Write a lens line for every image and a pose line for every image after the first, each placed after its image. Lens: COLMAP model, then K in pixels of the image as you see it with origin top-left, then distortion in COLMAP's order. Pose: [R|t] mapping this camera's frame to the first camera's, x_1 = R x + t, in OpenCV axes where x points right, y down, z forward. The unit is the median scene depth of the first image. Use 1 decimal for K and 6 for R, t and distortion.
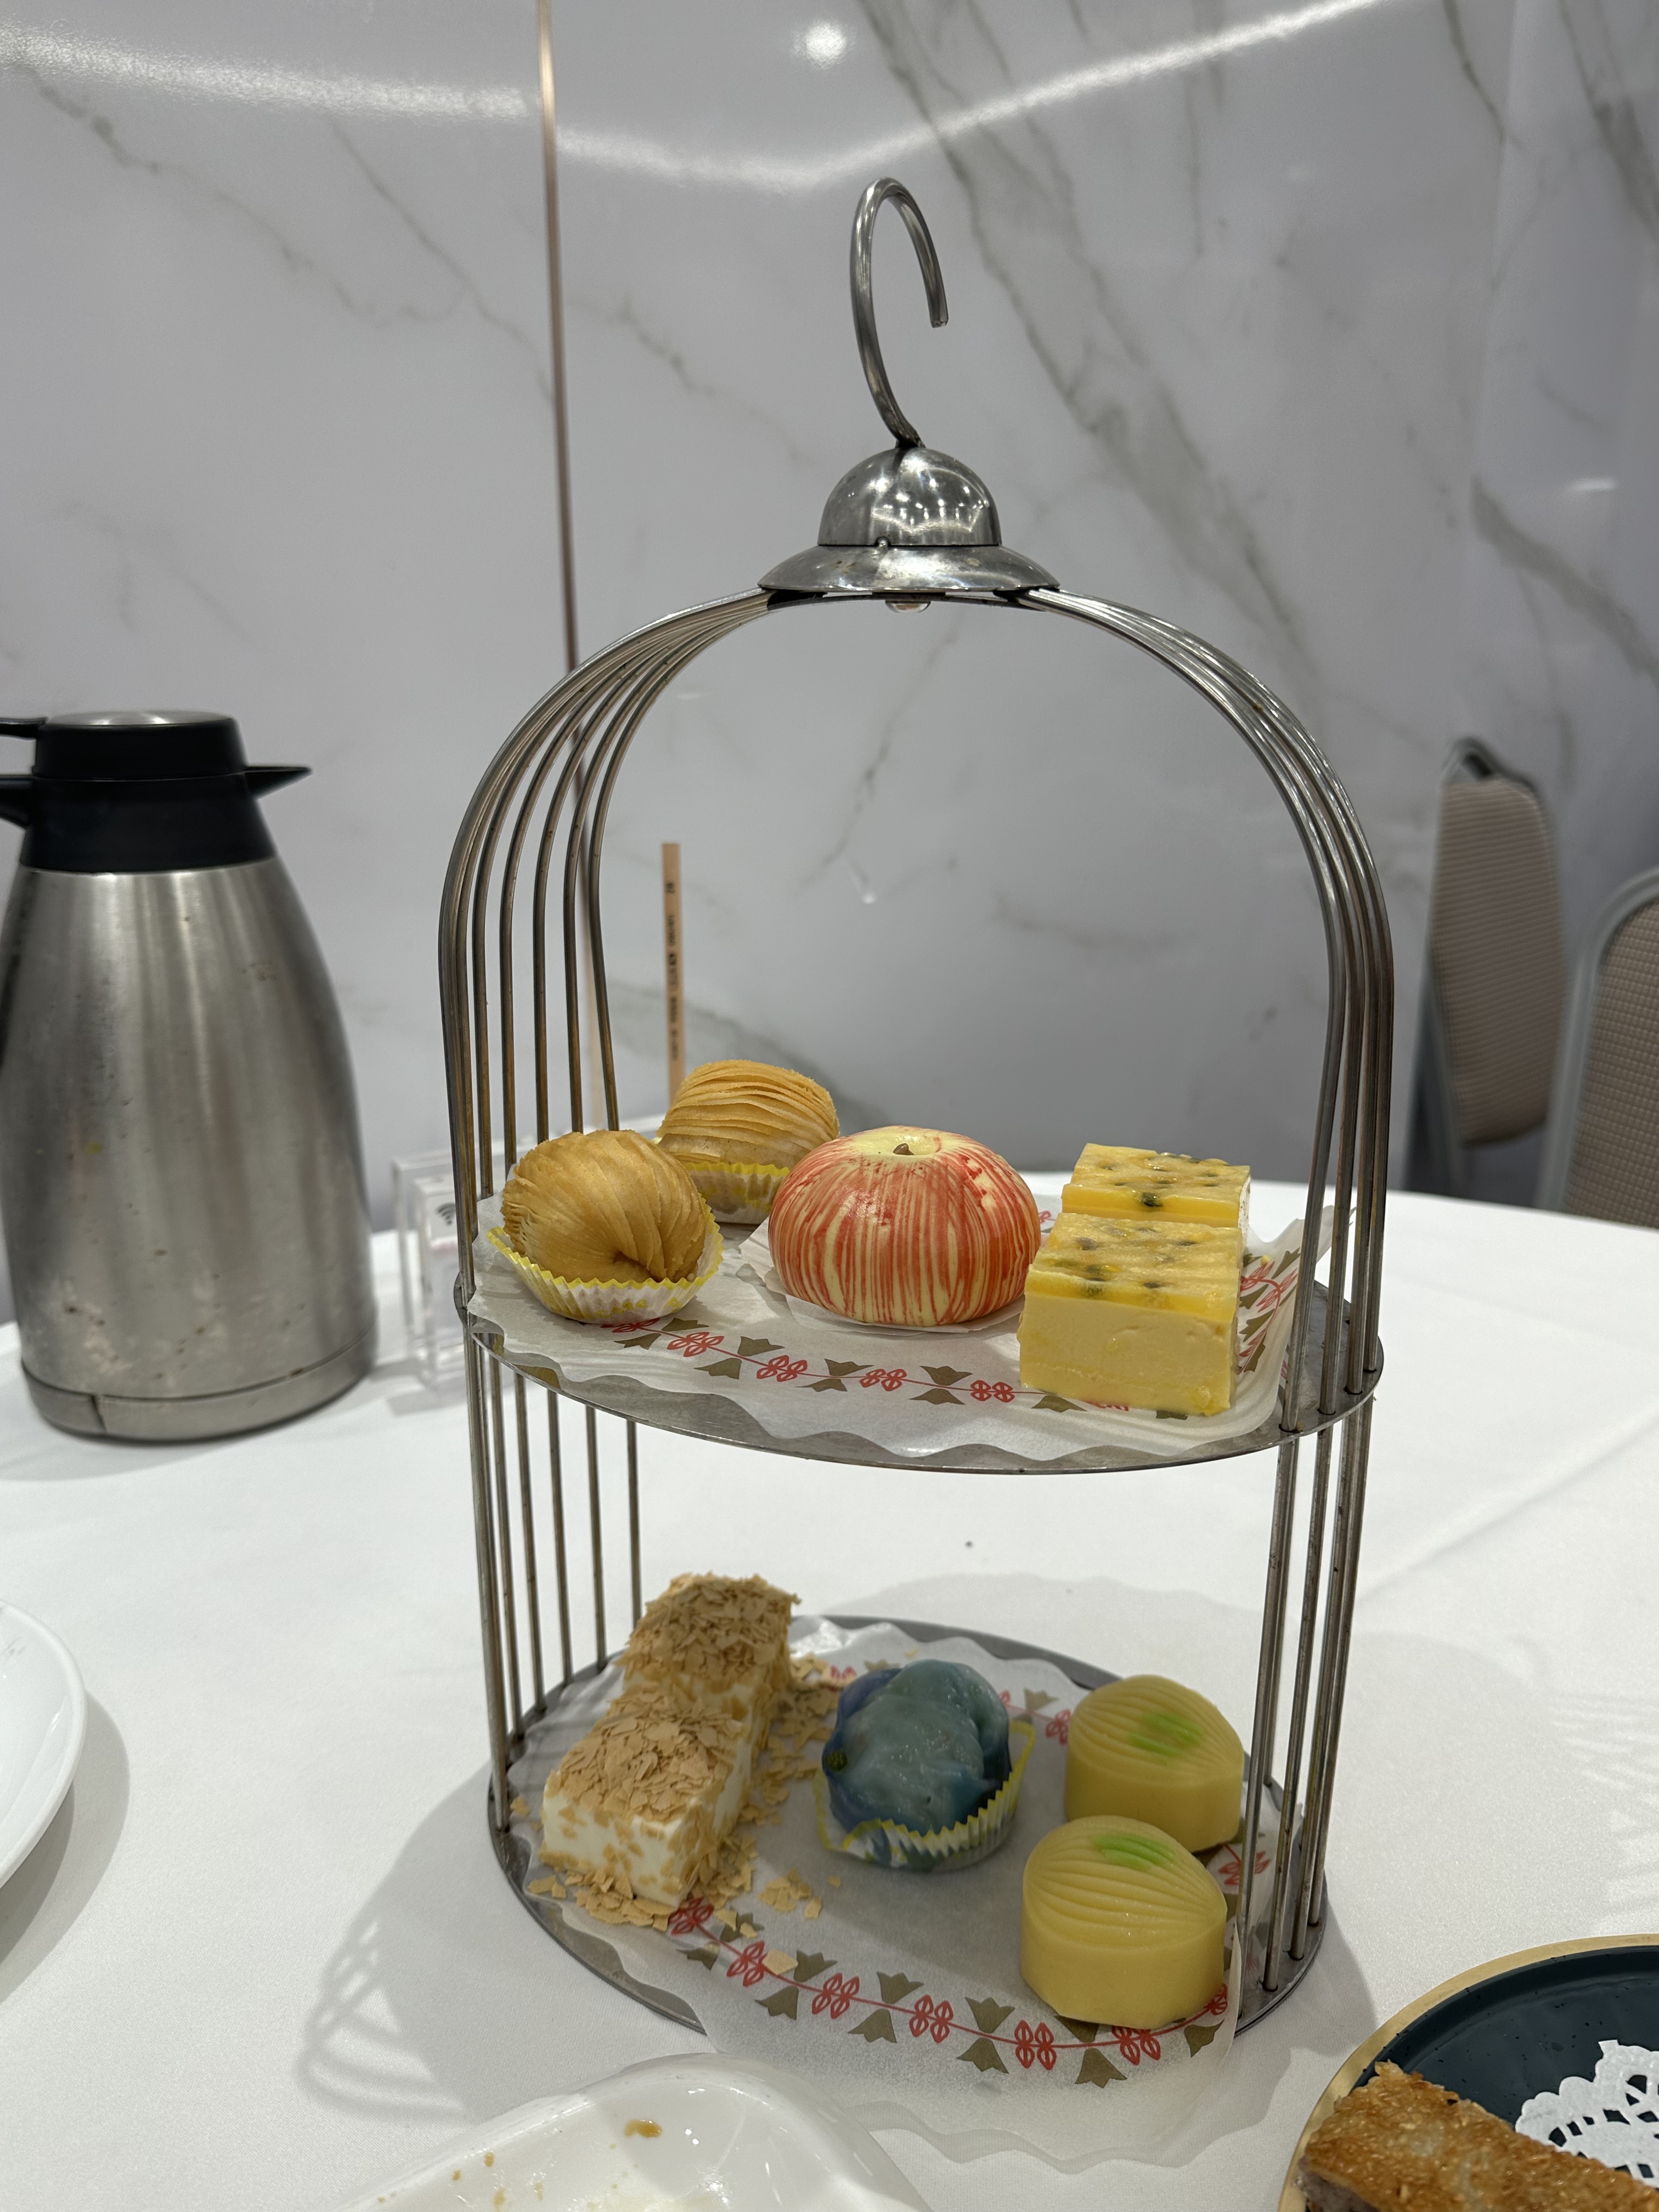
lens RADIAL K [[1587.5, 0, 837.2], [0, 1587.5, 1096.3], [0, 0, 1]] dist [-0.046272, 0.000710]
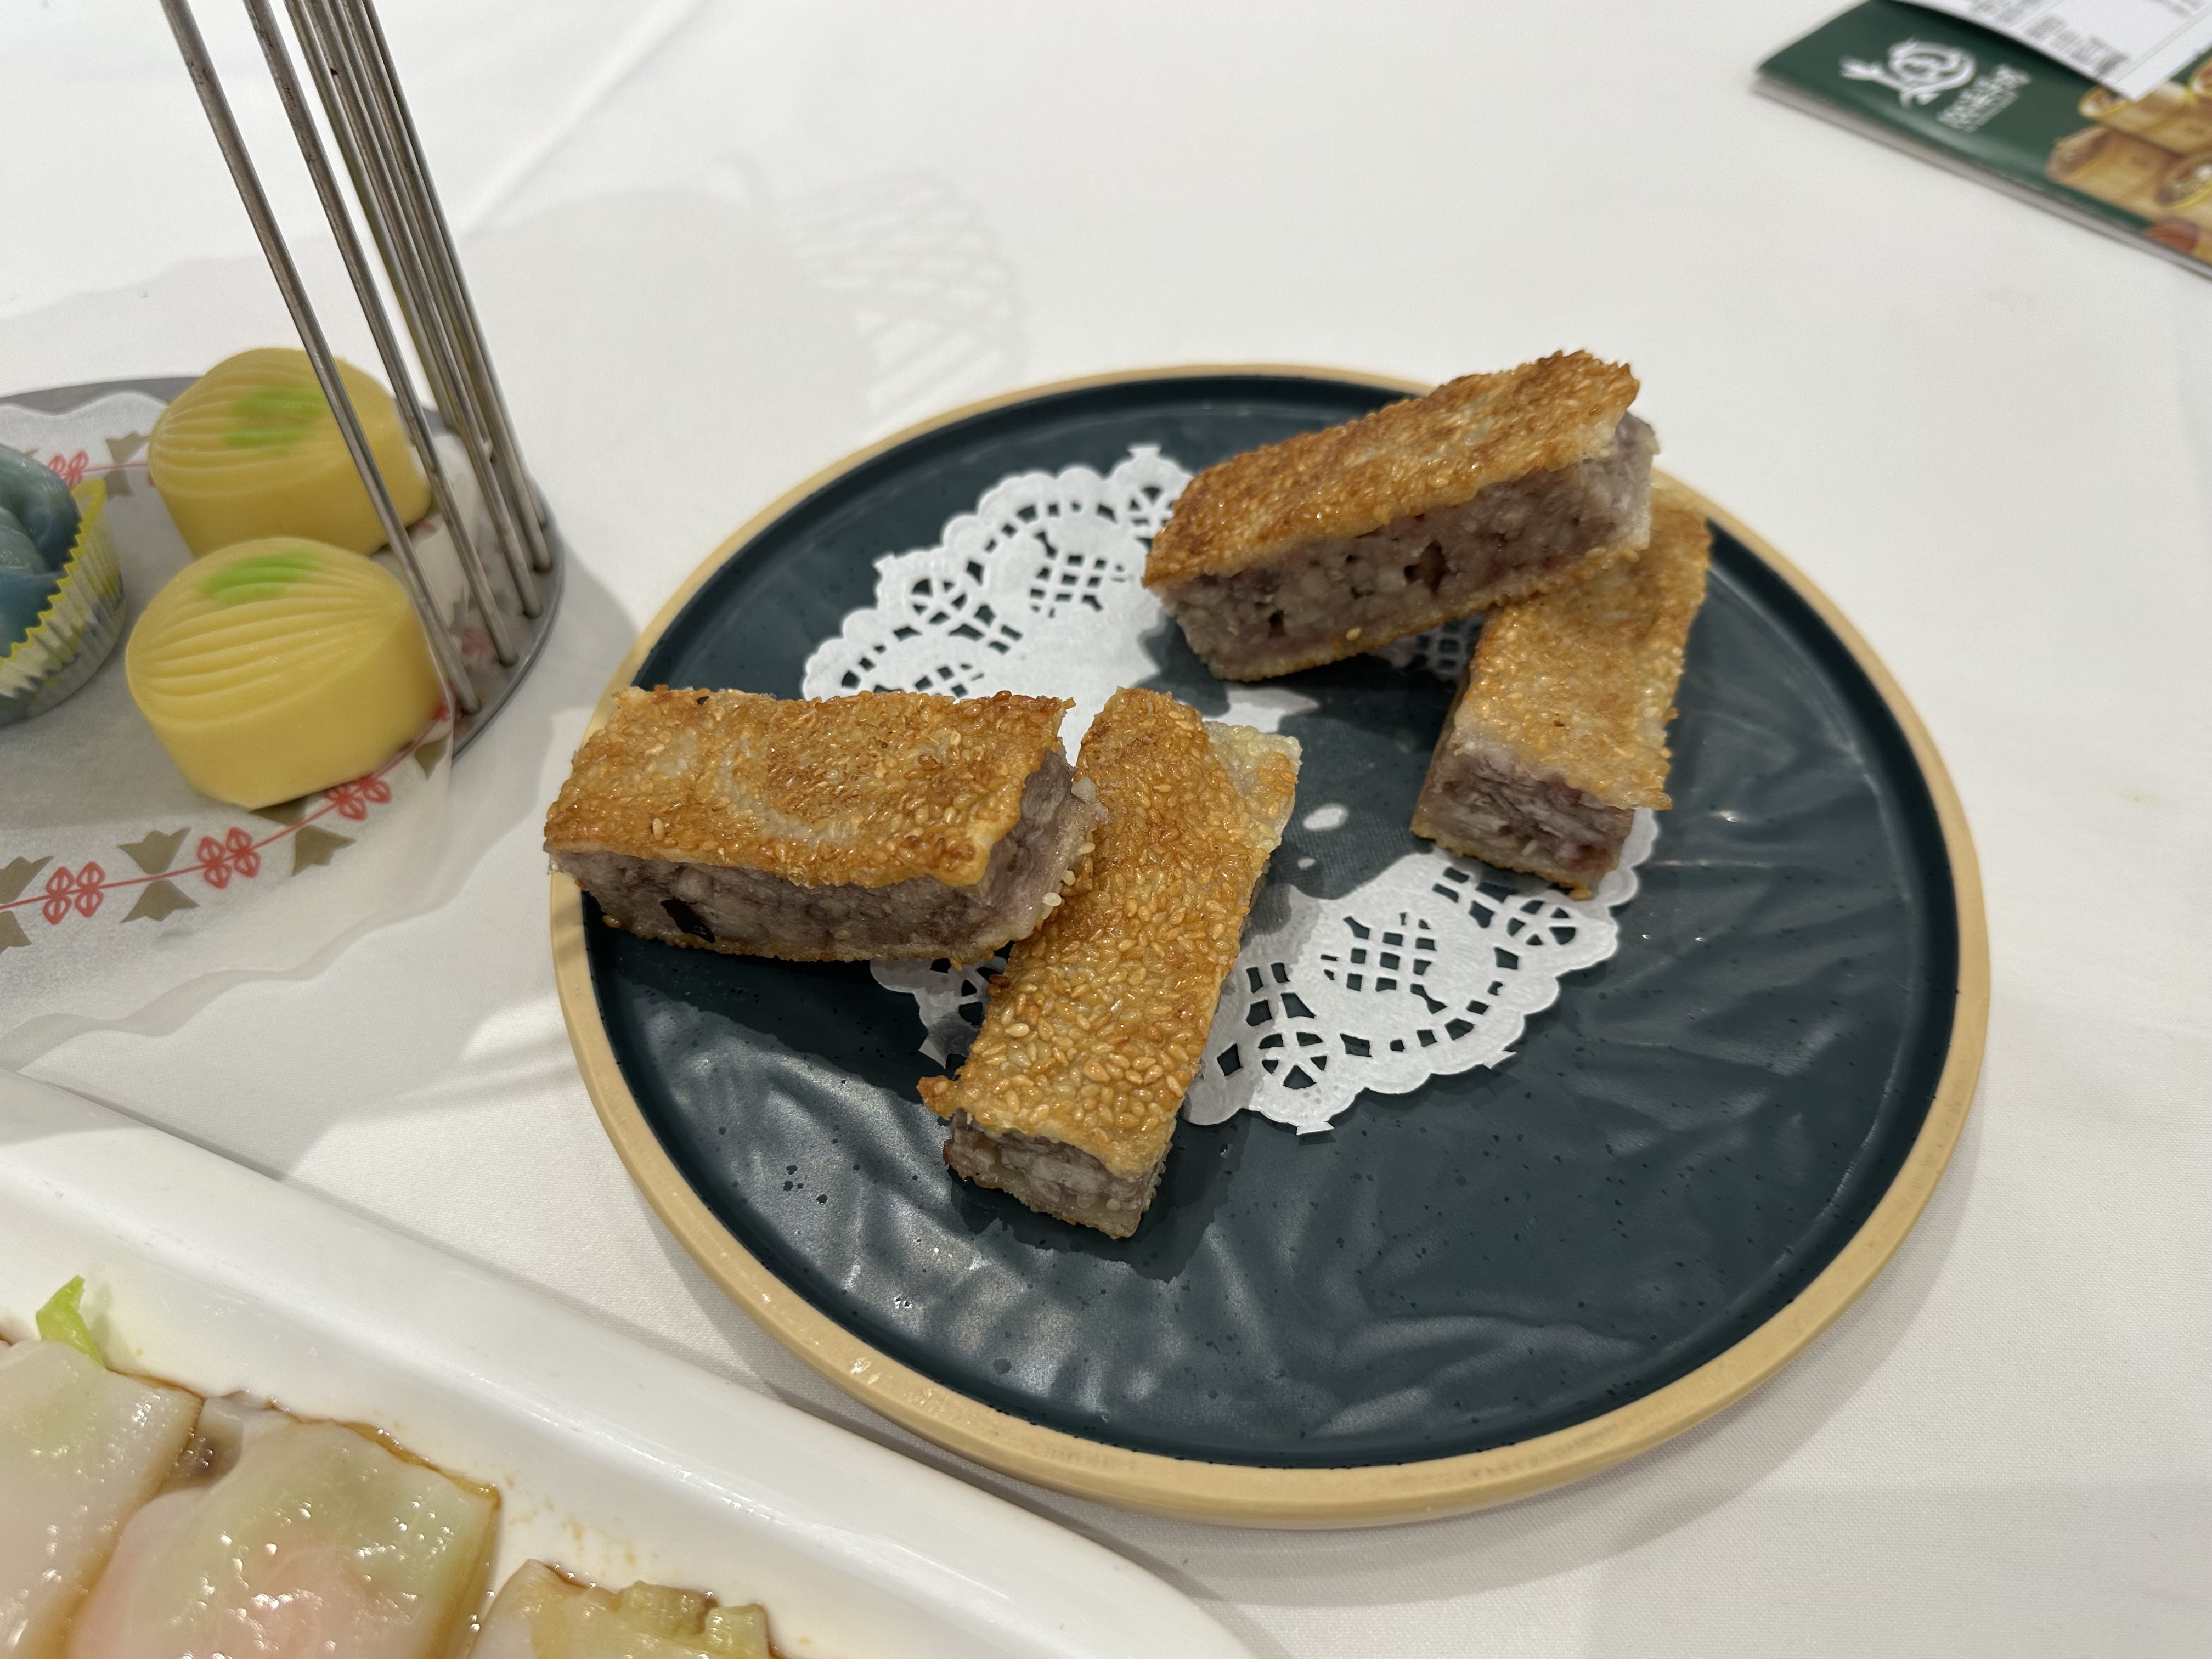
lens RADIAL K [[1587.5, 0, 1100.1], [0, 1587.5, 829.9], [0, 0, 1]] dist [-0.046272, 0.000710]
pose [[0.817868, -0.453277, 0.354446, 0.215069], [0.155044, 0.766811, 0.622866, 0.198457], [-0.554124, -0.454468, 0.697428, 0.252538]]
